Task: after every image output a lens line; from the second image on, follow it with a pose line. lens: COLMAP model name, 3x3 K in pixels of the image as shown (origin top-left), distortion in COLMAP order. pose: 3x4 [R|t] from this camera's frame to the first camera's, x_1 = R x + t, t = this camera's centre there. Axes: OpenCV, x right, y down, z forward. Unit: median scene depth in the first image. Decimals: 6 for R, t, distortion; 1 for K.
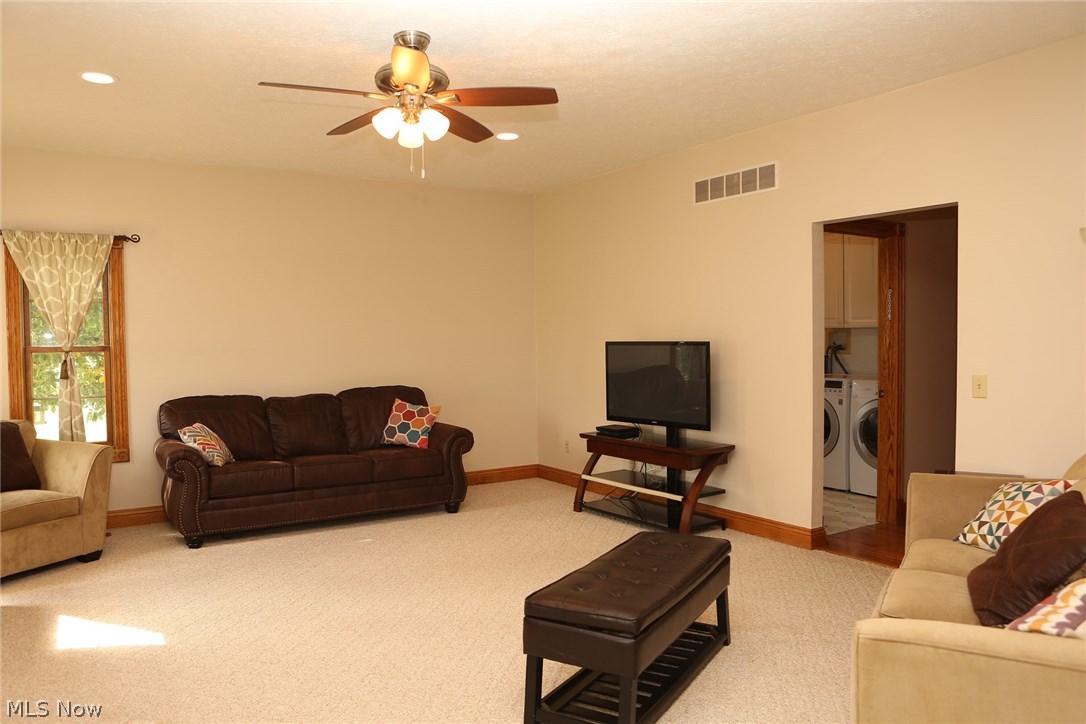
lens RADIAL K [[756.7, 0, 543.0], [0, 756.7, 362.0], [0, 0, 1]] dist [-0.044338, 0.006361]
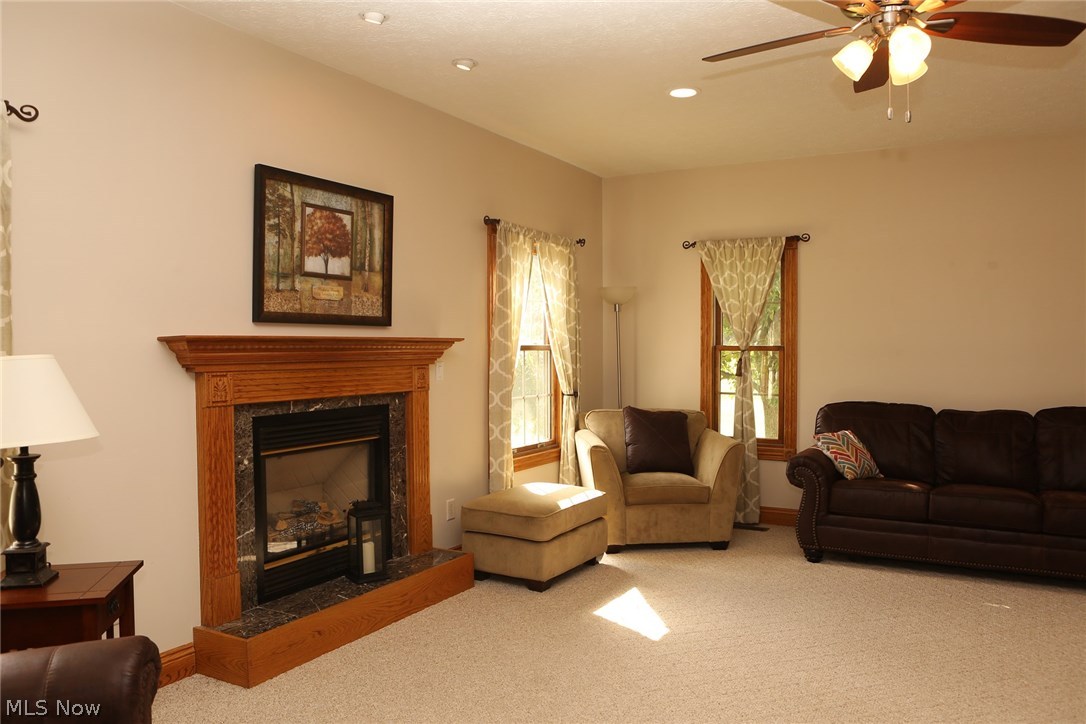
lens RADIAL K [[787.9, 0, 543.0], [0, 787.9, 362.0], [0, 0, 1]] dist [-0.055926, 0.002529]
pose [[0.500859, 0.031713, -0.864947, 0.188312], [-0.032892, 0.999304, 0.017593, -0.007878], [0.864903, 0.019638, 0.501554, 0.191294]]
